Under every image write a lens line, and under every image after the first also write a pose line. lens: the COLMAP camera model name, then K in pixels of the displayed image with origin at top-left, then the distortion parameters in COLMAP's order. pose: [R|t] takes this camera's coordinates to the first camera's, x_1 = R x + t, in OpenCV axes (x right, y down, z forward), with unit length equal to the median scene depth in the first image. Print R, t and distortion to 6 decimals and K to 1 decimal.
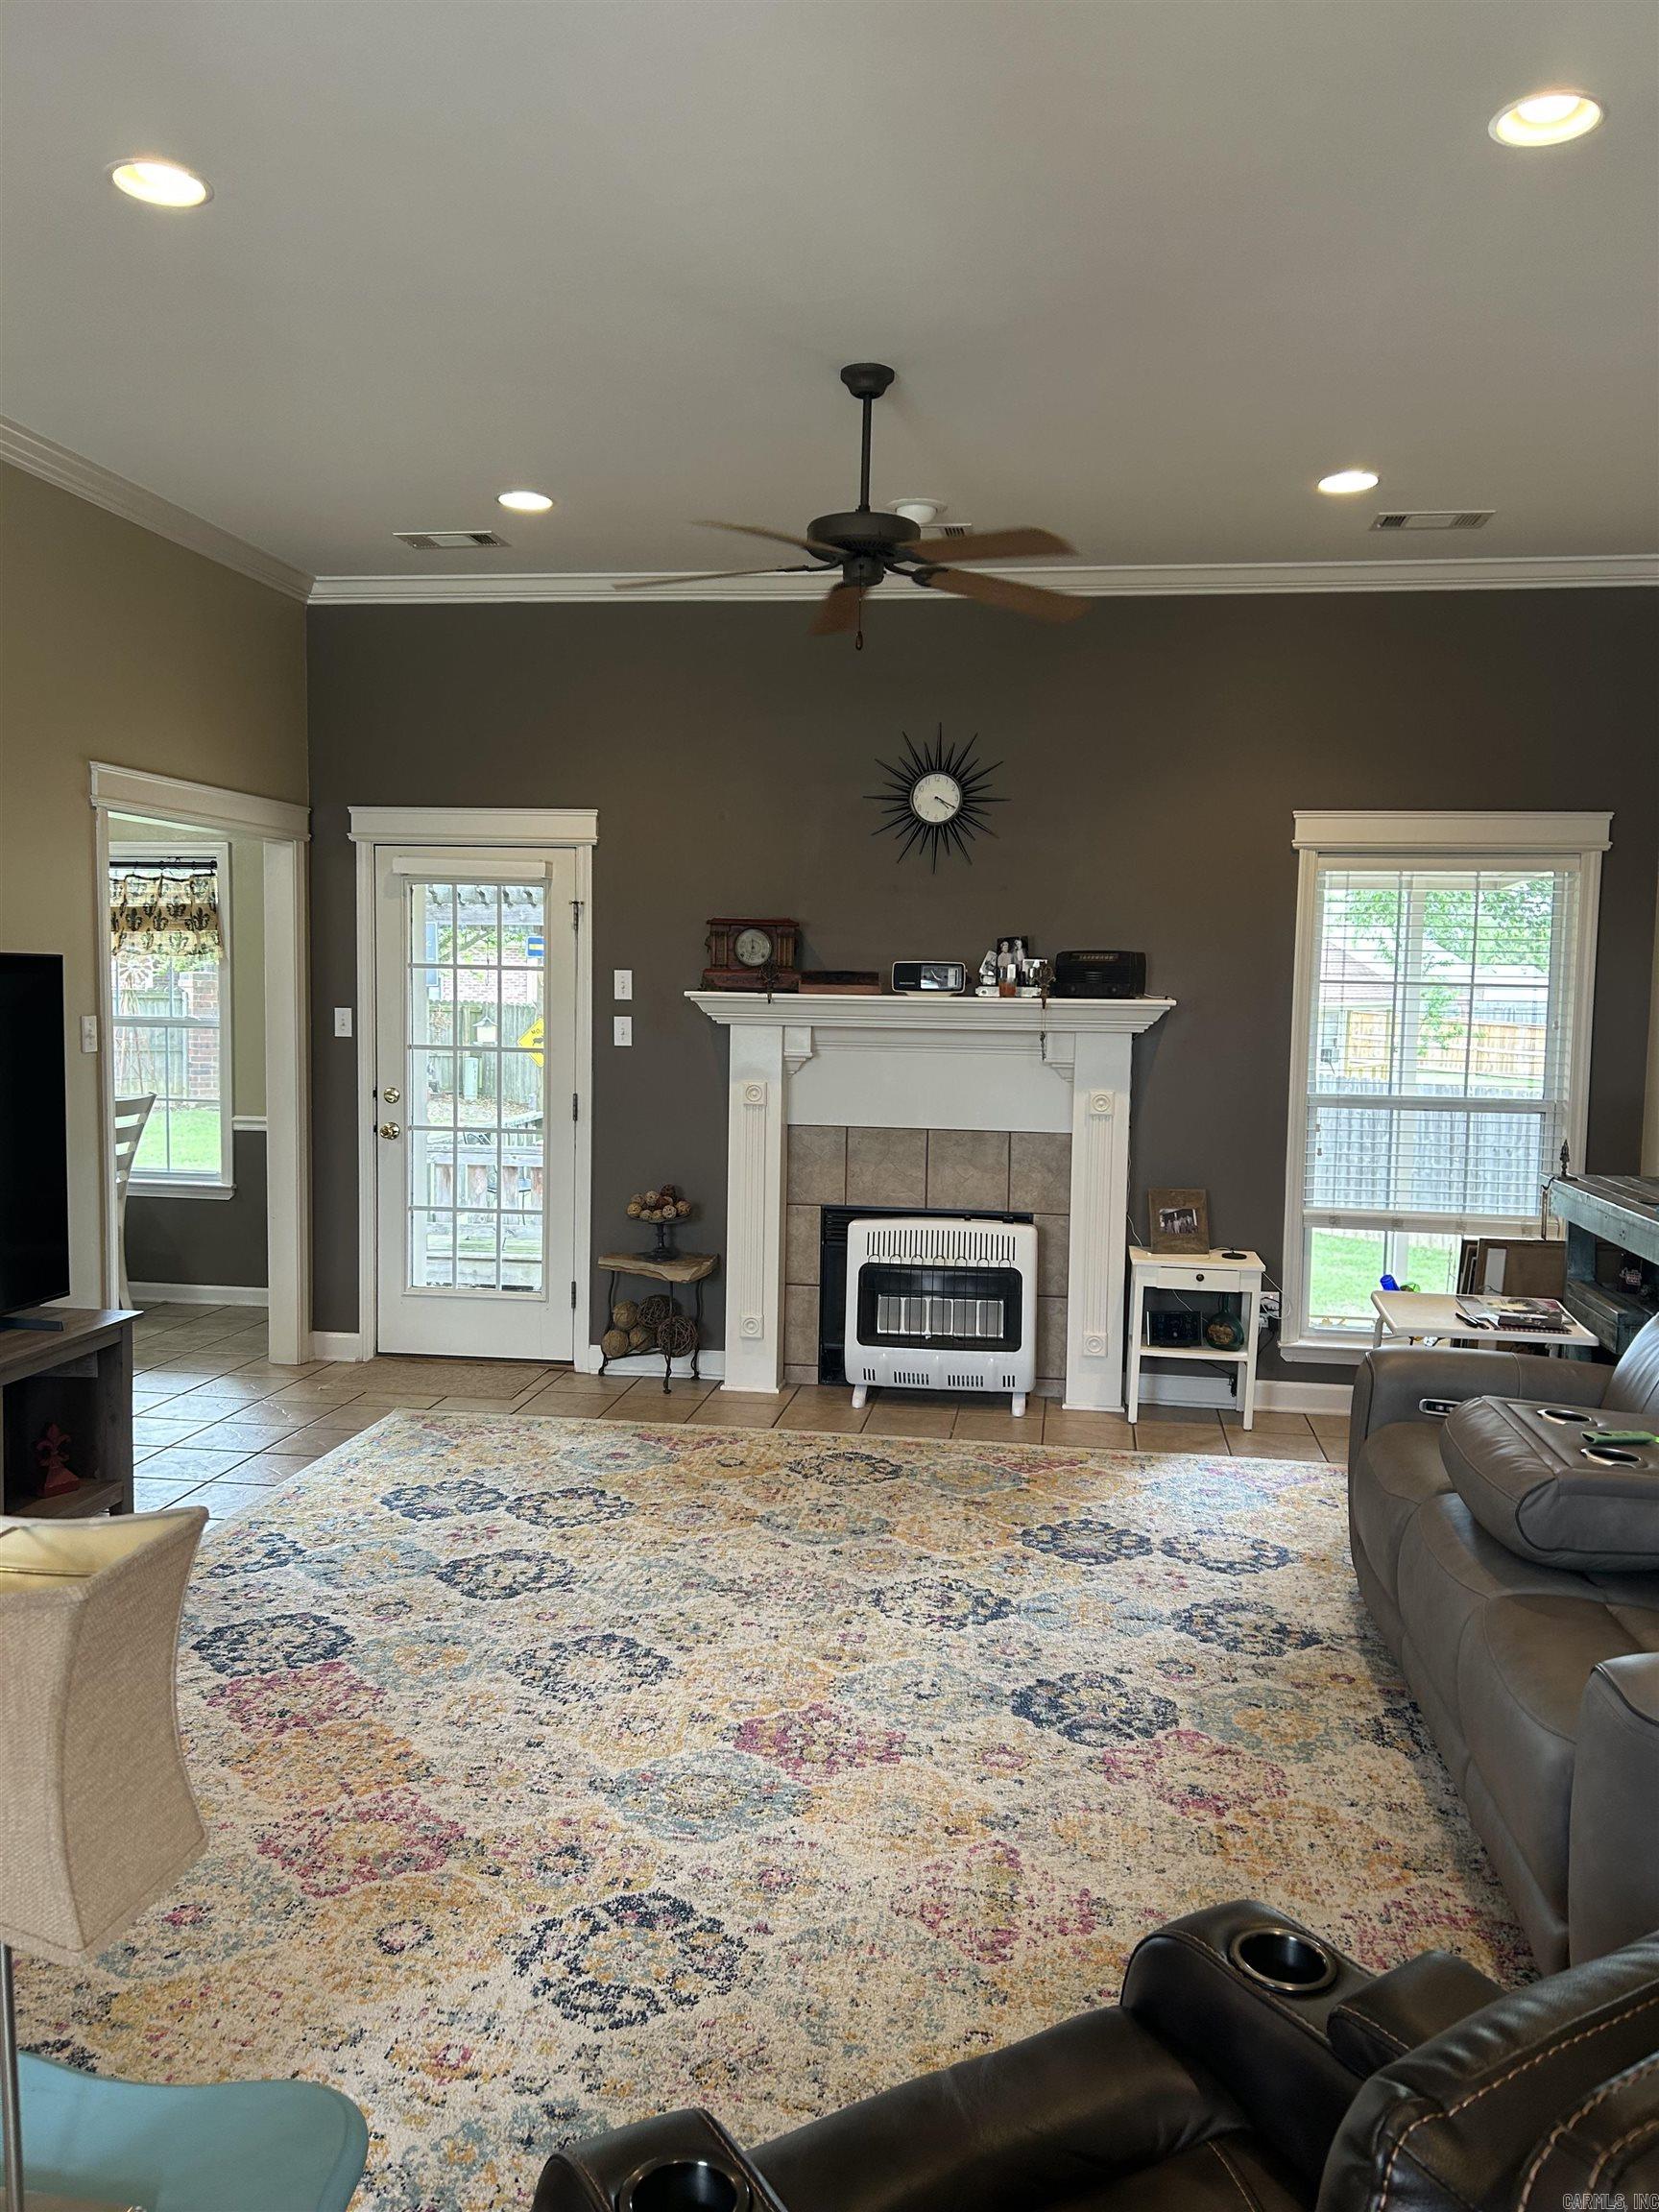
lens RADIAL K [[1661.7, 0, 841.2], [0, 1661.7, 1101.2], [0, 0, 1]] dist [0.051016, -0.053317]
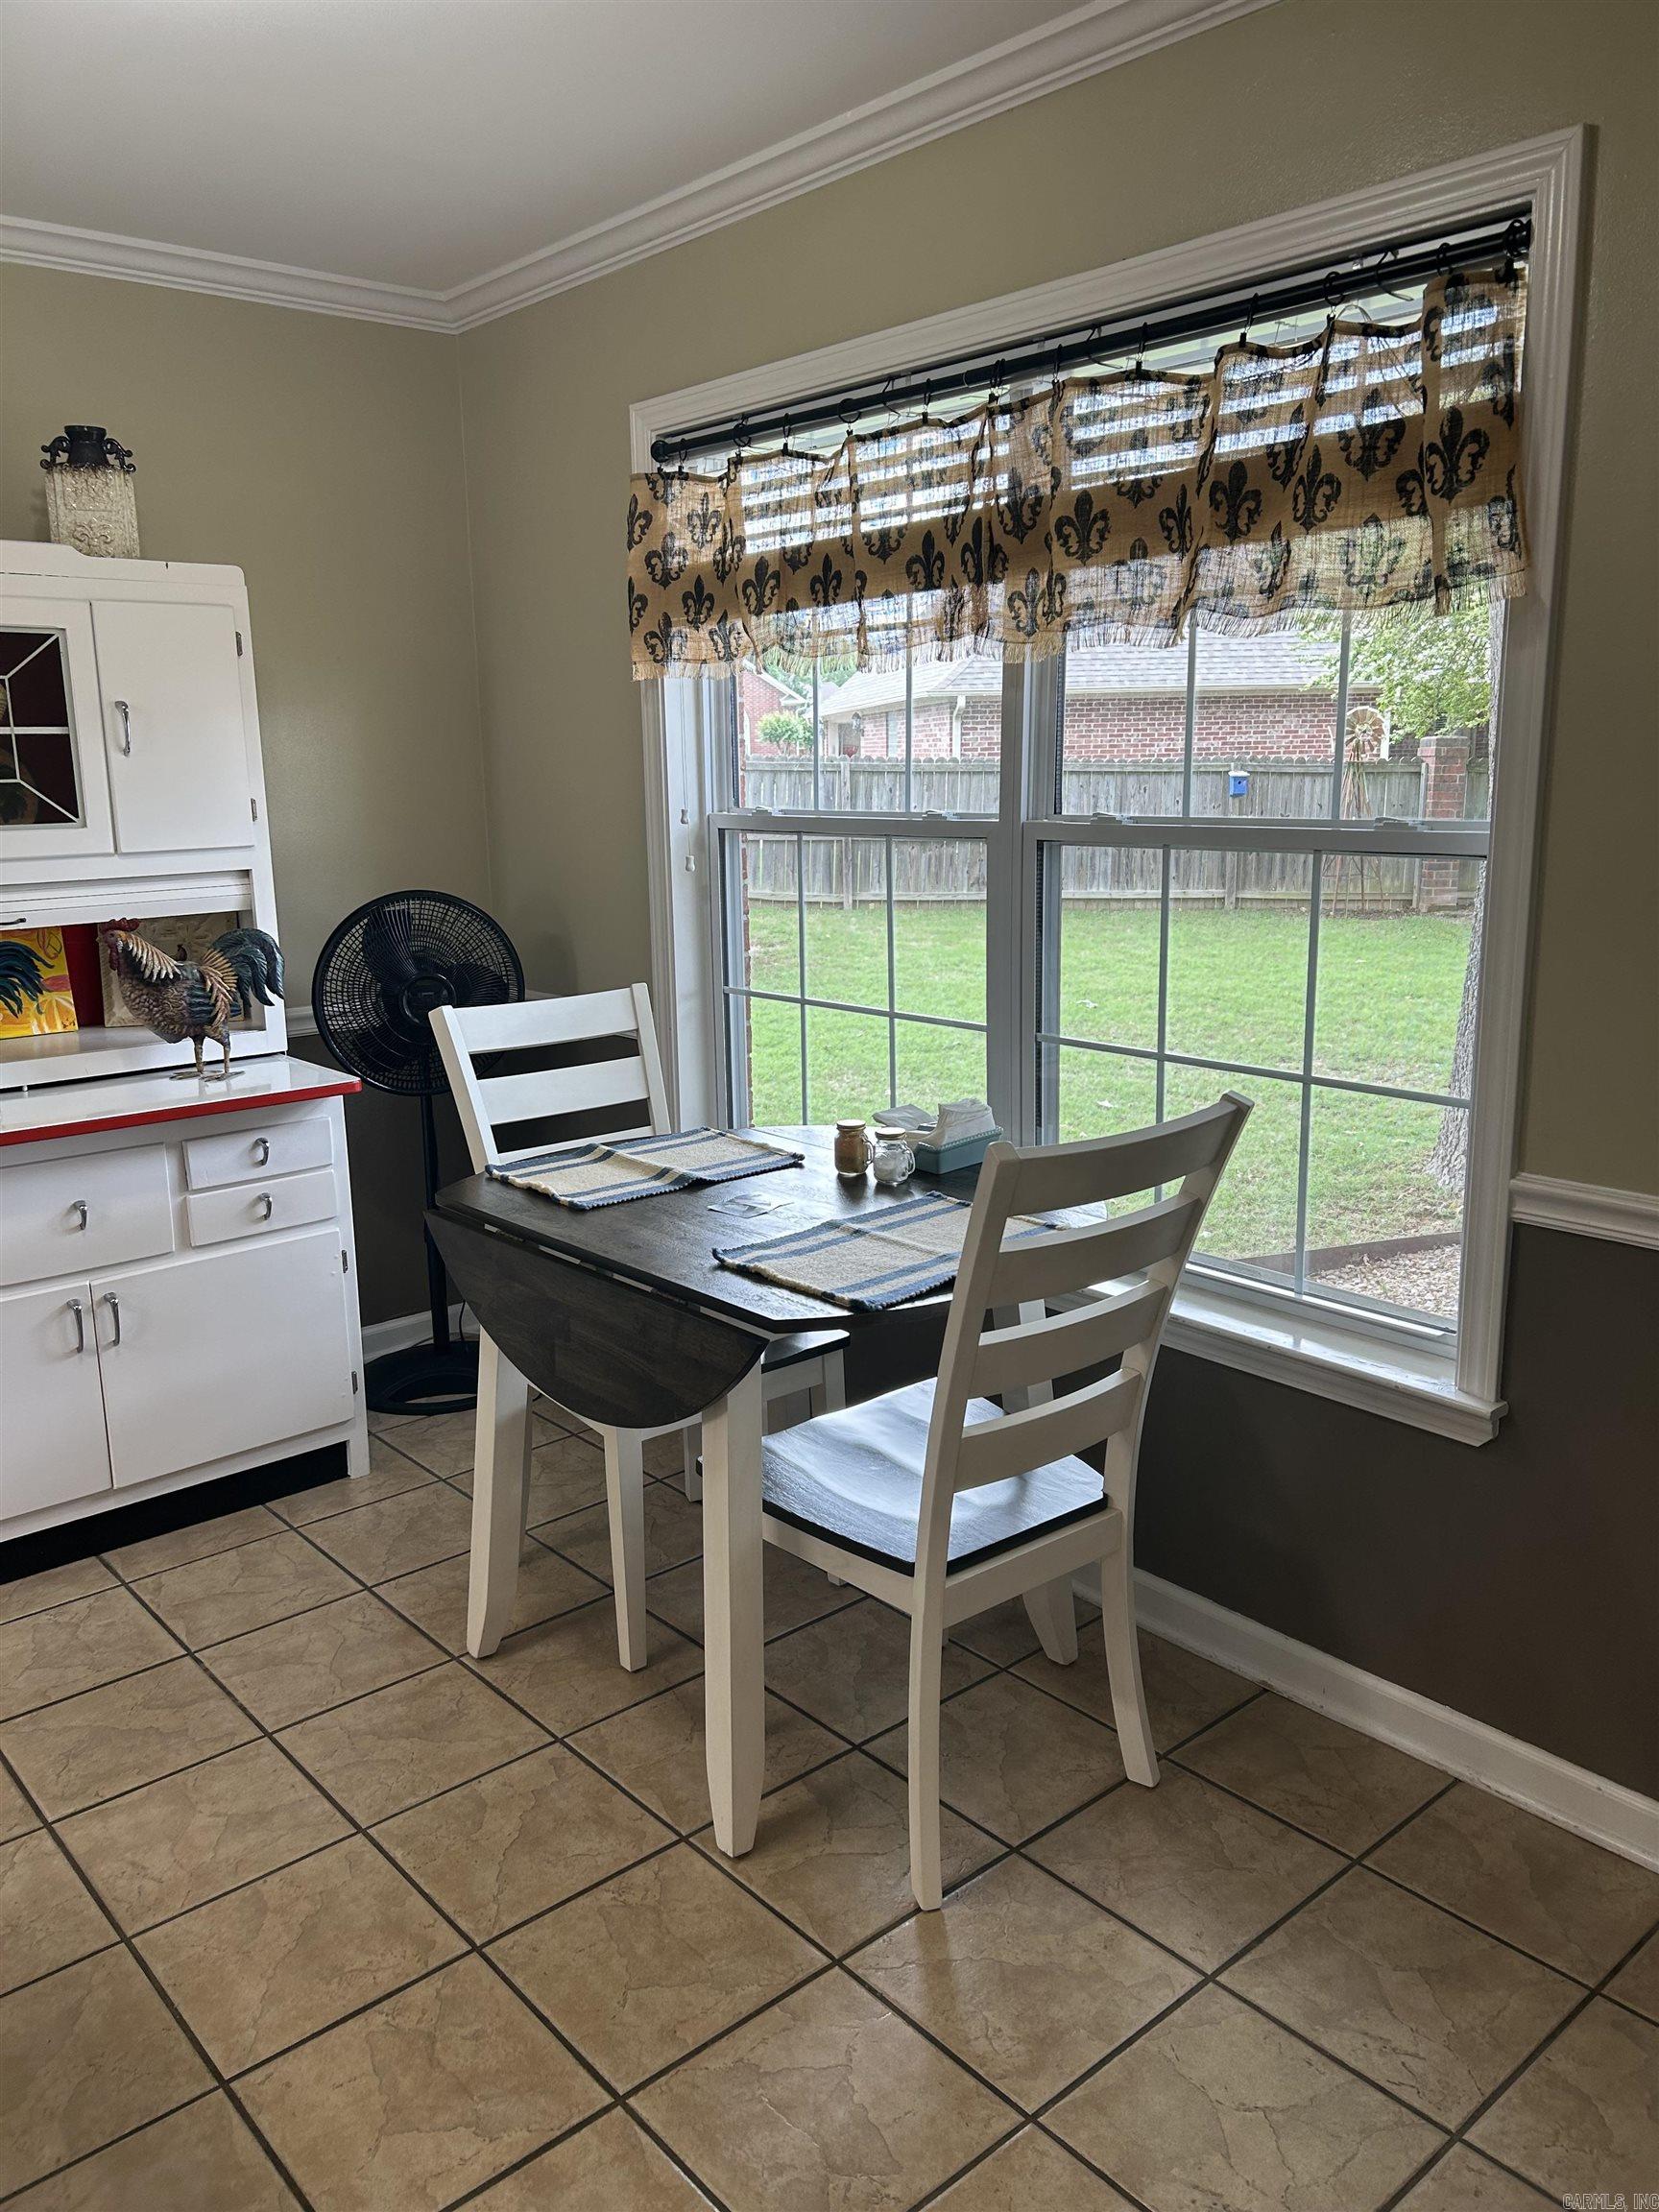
lens RADIAL K [[1661.7, 0, 817.3], [0, 1661.7, 1098.5], [0, 0, 1]] dist [0.051016, -0.053317]
pose [[0.752855, 0.102164, -0.650209, -0.391330], [-0.016166, 0.990452, 0.136907, -0.059646], [0.657988, -0.092560, 0.747319, 1.031804]]
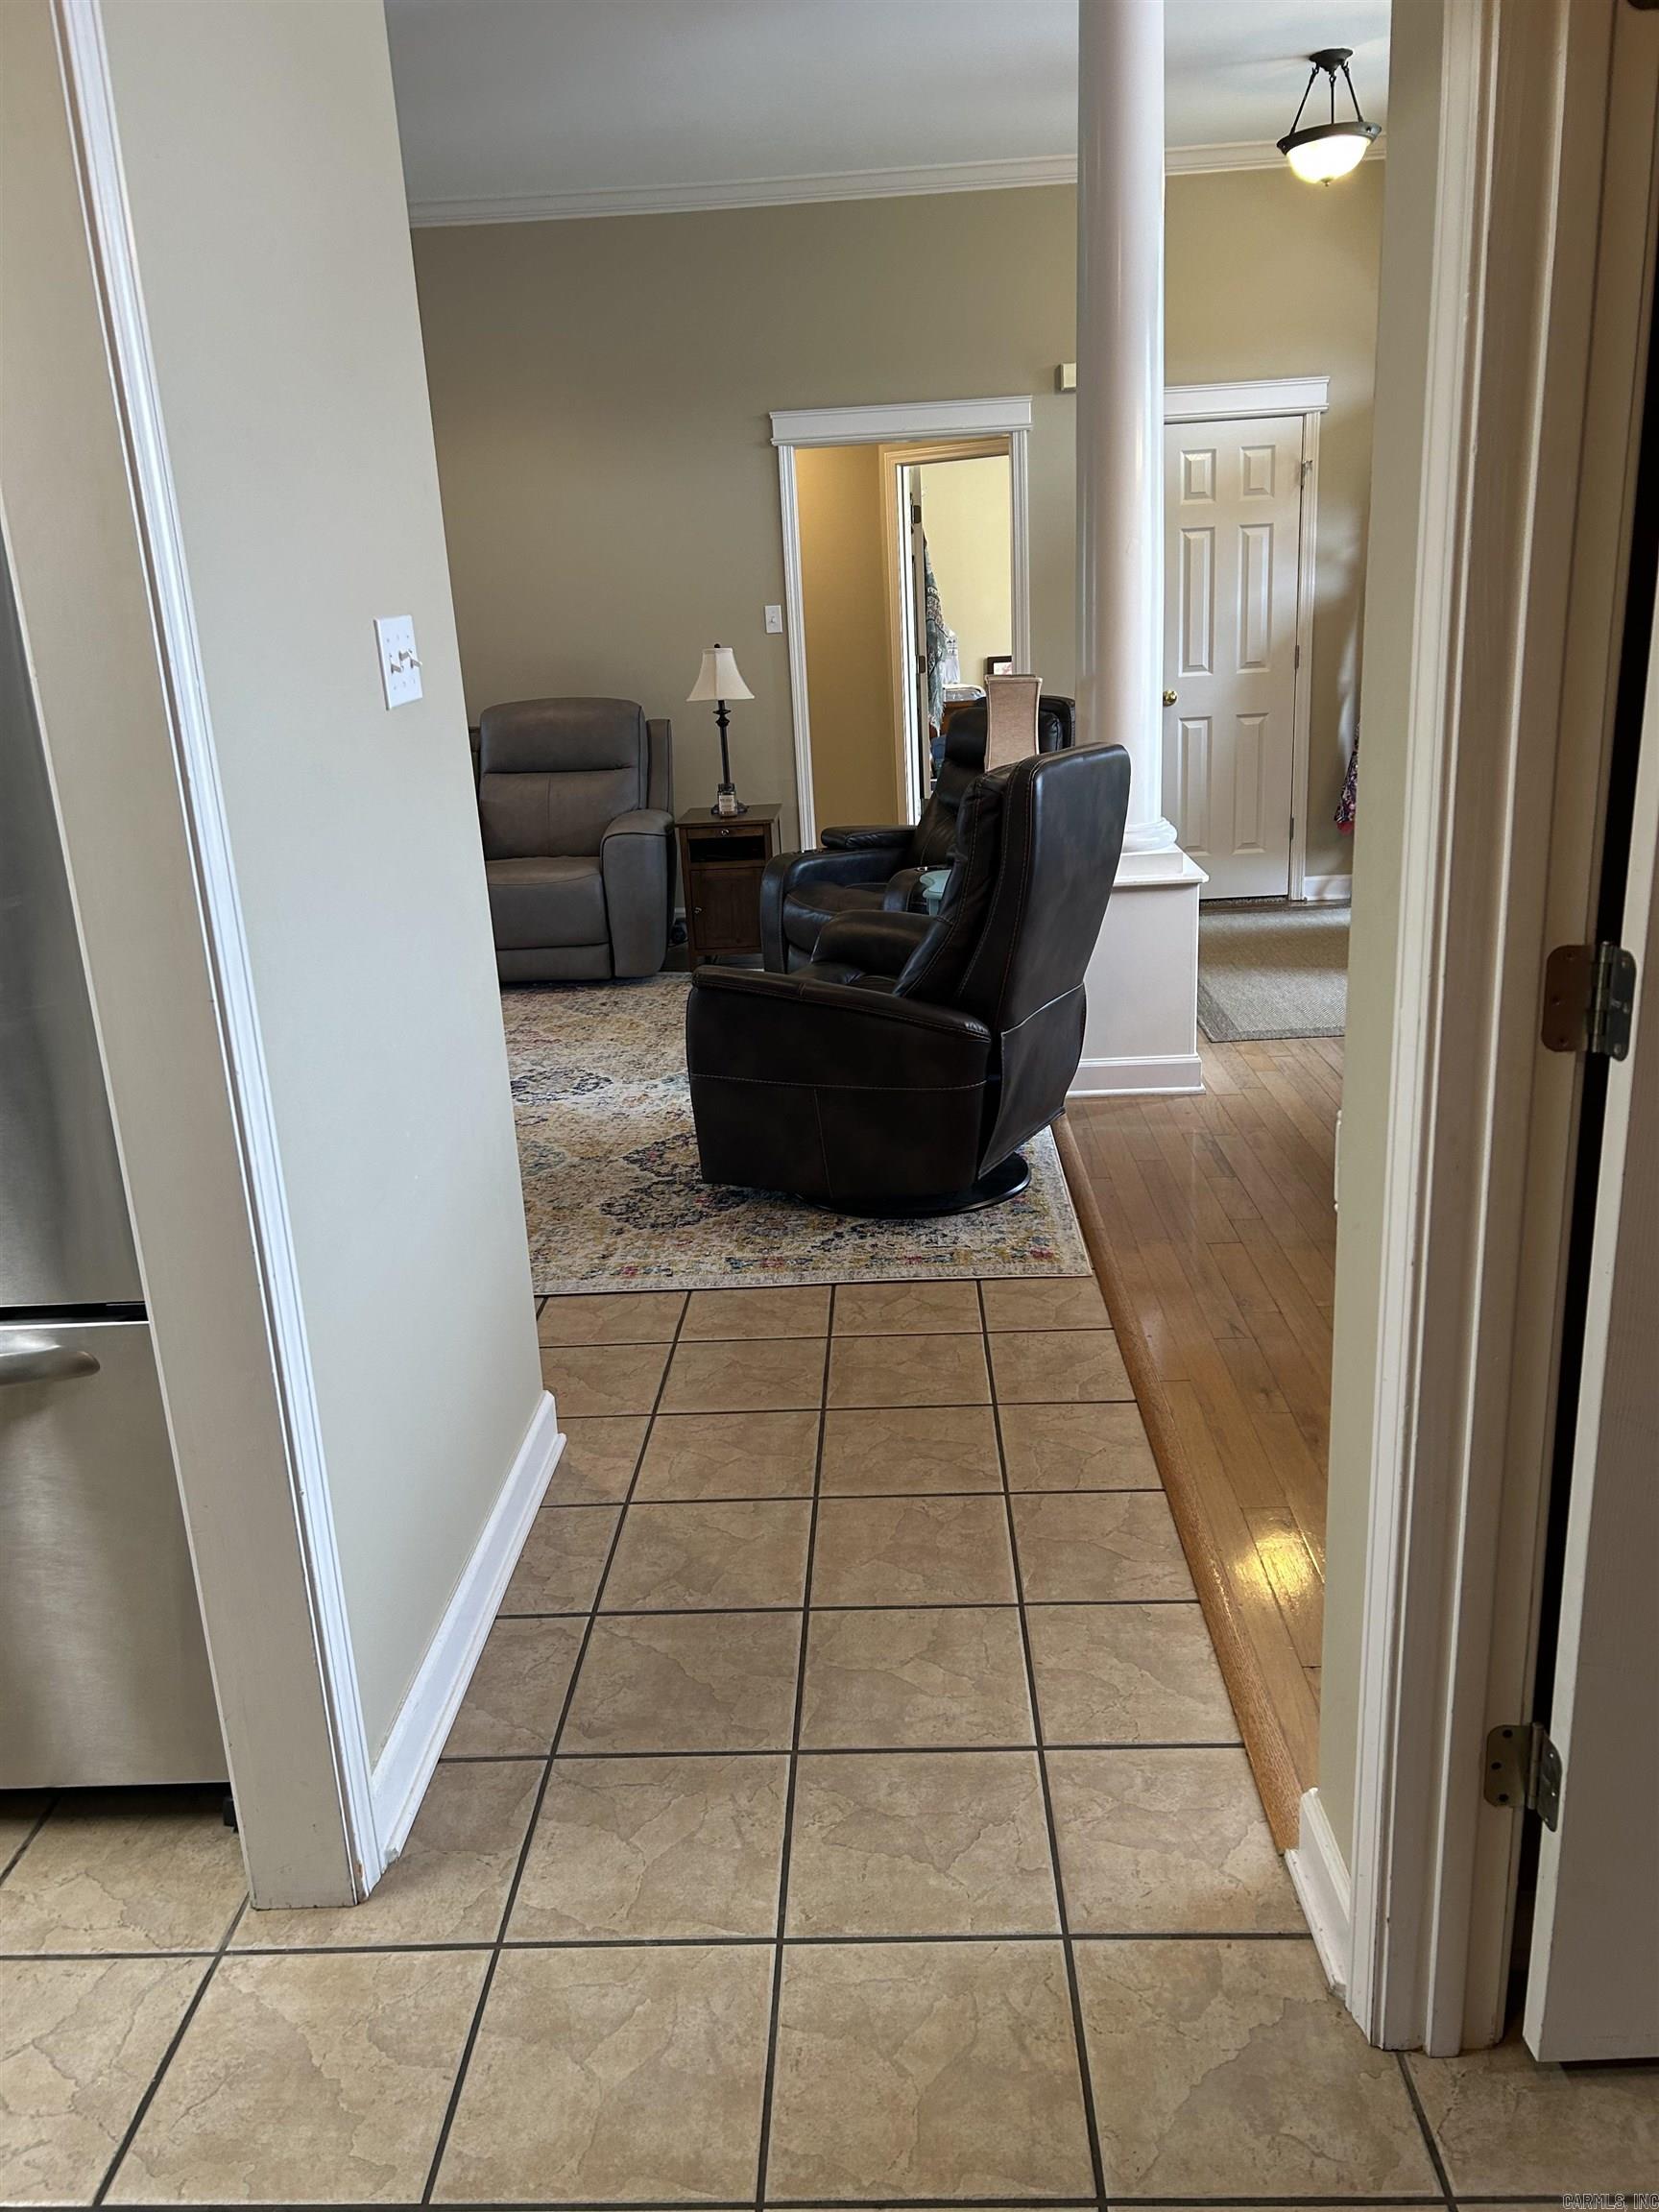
lens RADIAL K [[1661.7, 0, 853.4], [0, 1661.7, 1118.8], [0, 0, 1]] dist [0.051016, -0.053317]
pose [[-0.121607, -0.303404, 0.945070, -1.025907], [0.124206, 0.940001, 0.317759, -0.015314], [-0.984776, 0.156025, -0.076626, 0.409340]]
